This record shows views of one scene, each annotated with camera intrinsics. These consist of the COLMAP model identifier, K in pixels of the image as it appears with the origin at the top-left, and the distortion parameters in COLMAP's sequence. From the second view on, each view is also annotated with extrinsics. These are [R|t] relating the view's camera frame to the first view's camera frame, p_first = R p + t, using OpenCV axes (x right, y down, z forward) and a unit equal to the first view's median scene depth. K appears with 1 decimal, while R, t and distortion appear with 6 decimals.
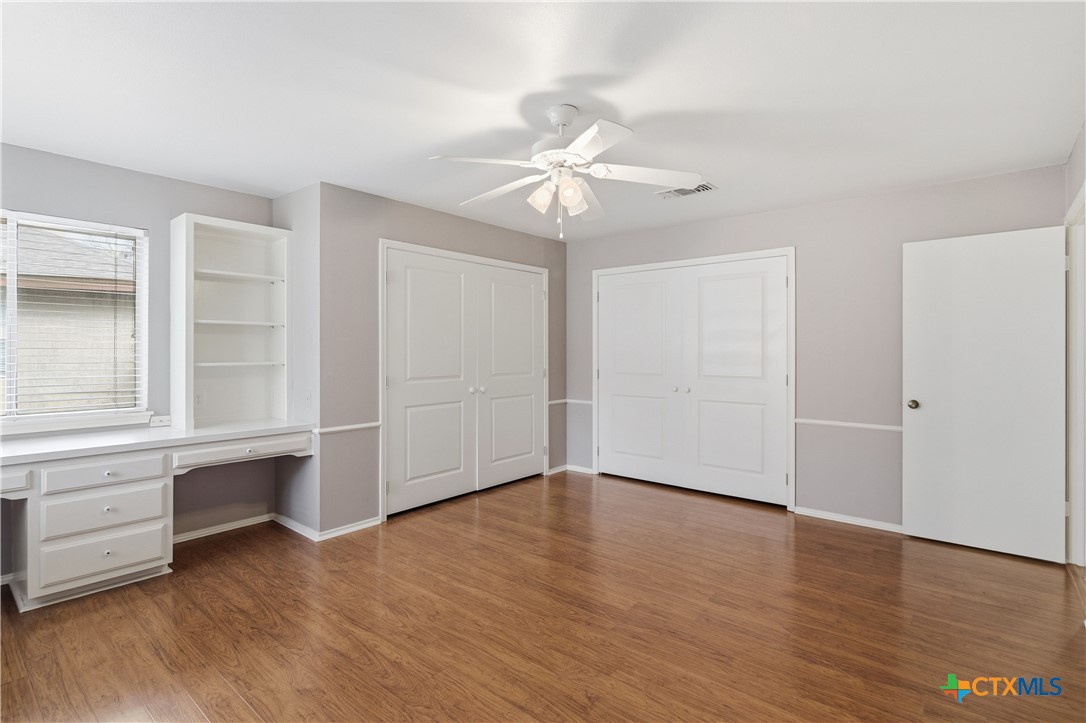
lens RADIAL K [[530.5, 0, 544.8], [0, 530.5, 355.4], [0, 0, 1]] dist [-0.000264, -0.000334]
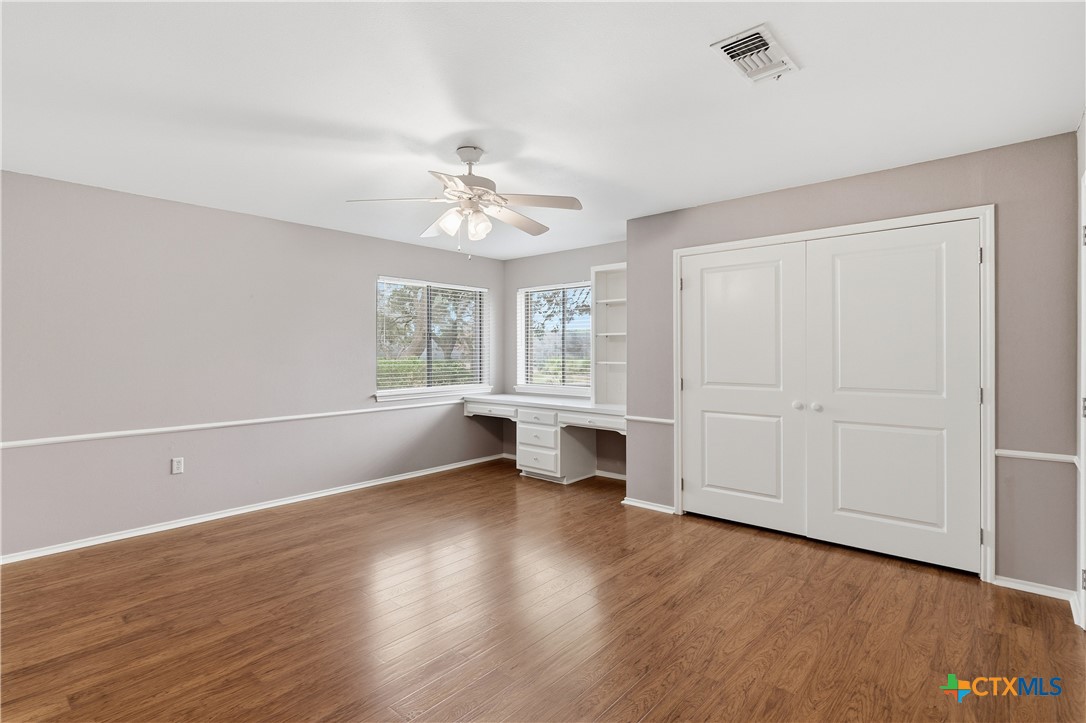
lens RADIAL K [[530.5, 0, 544.8], [0, 530.5, 355.4], [0, 0, 1]] dist [-0.000264, -0.000334]
pose [[-0.028986, 0.004356, -0.999570, 0.773070], [-0.012505, 0.999911, 0.004720, -0.007445], [0.999502, 0.012636, -0.028929, 0.767725]]
